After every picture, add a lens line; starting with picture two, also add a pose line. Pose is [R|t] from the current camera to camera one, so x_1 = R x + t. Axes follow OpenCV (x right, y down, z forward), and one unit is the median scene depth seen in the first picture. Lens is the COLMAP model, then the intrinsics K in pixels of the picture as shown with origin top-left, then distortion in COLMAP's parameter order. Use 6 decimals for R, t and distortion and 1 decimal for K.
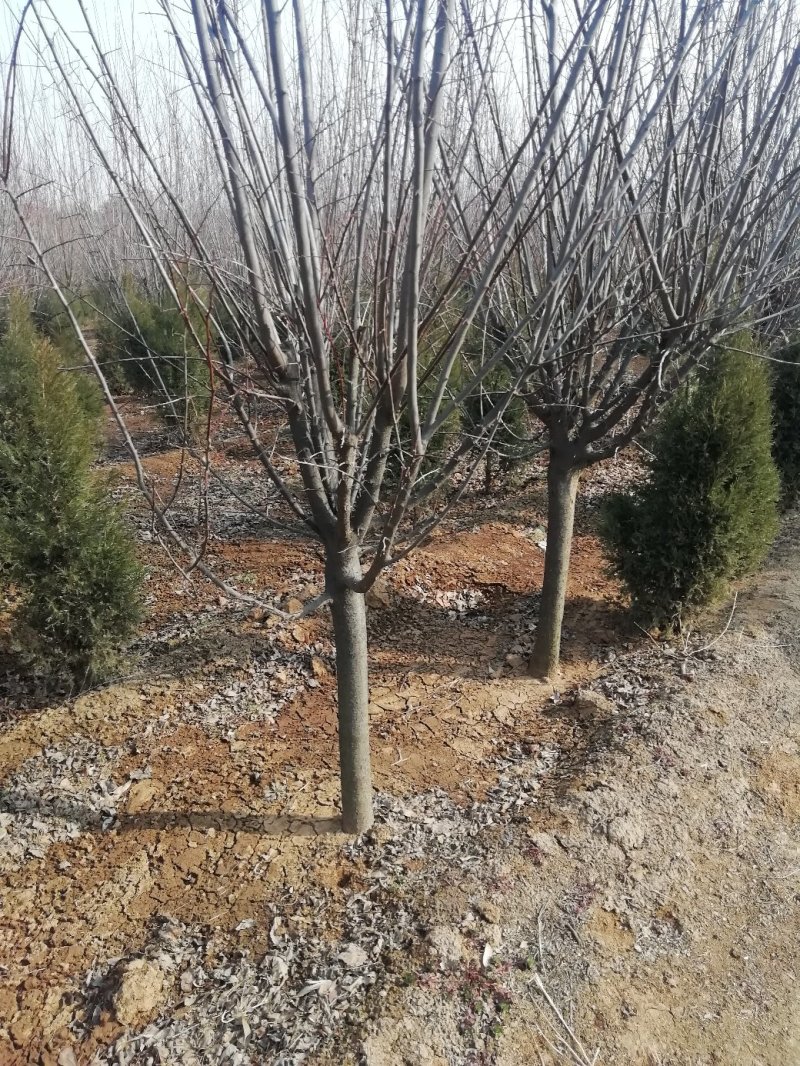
lens RADIAL K [[803.4, 0, 400.0], [0, 803.4, 533.0], [0, 0, 1]] dist [-0.017555, 0.002842]
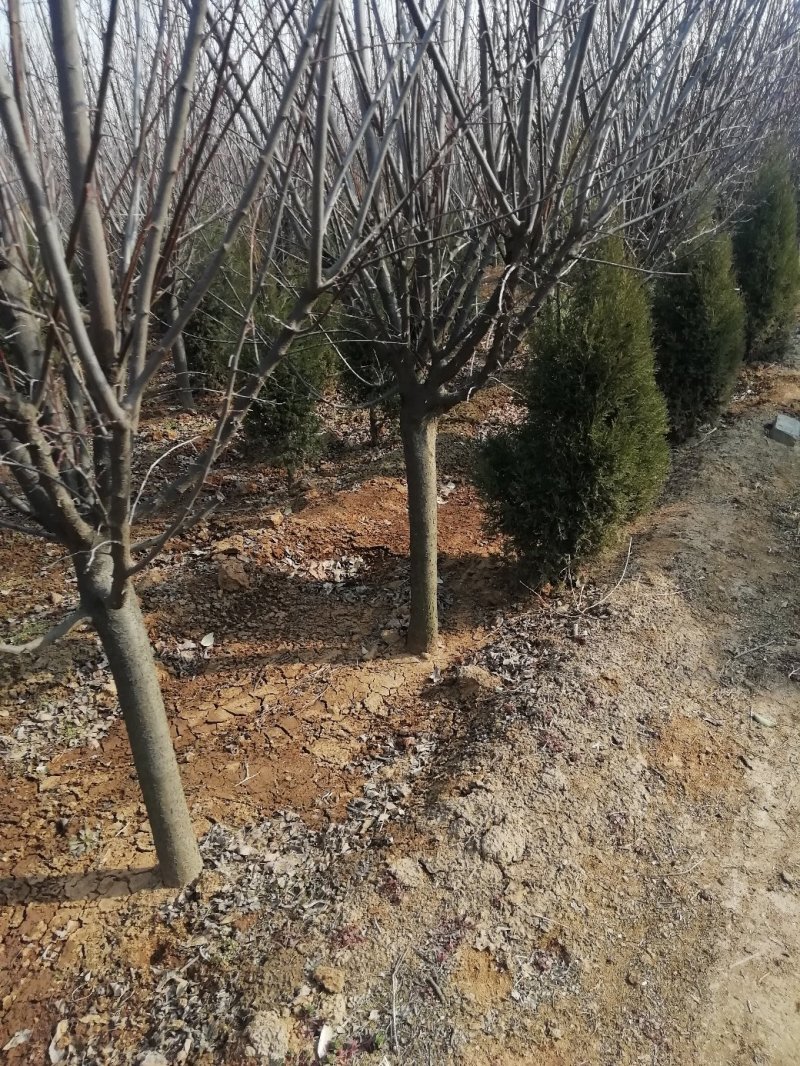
lens RADIAL K [[803.4, 0, 400.0], [0, 803.4, 533.0], [0, 0, 1]] dist [-0.017555, 0.002842]
pose [[0.992547, -0.088819, 0.083443, 0.117362], [0.083294, 0.994236, 0.067511, -0.018741], [-0.088958, -0.060057, 0.994223, 0.164343]]
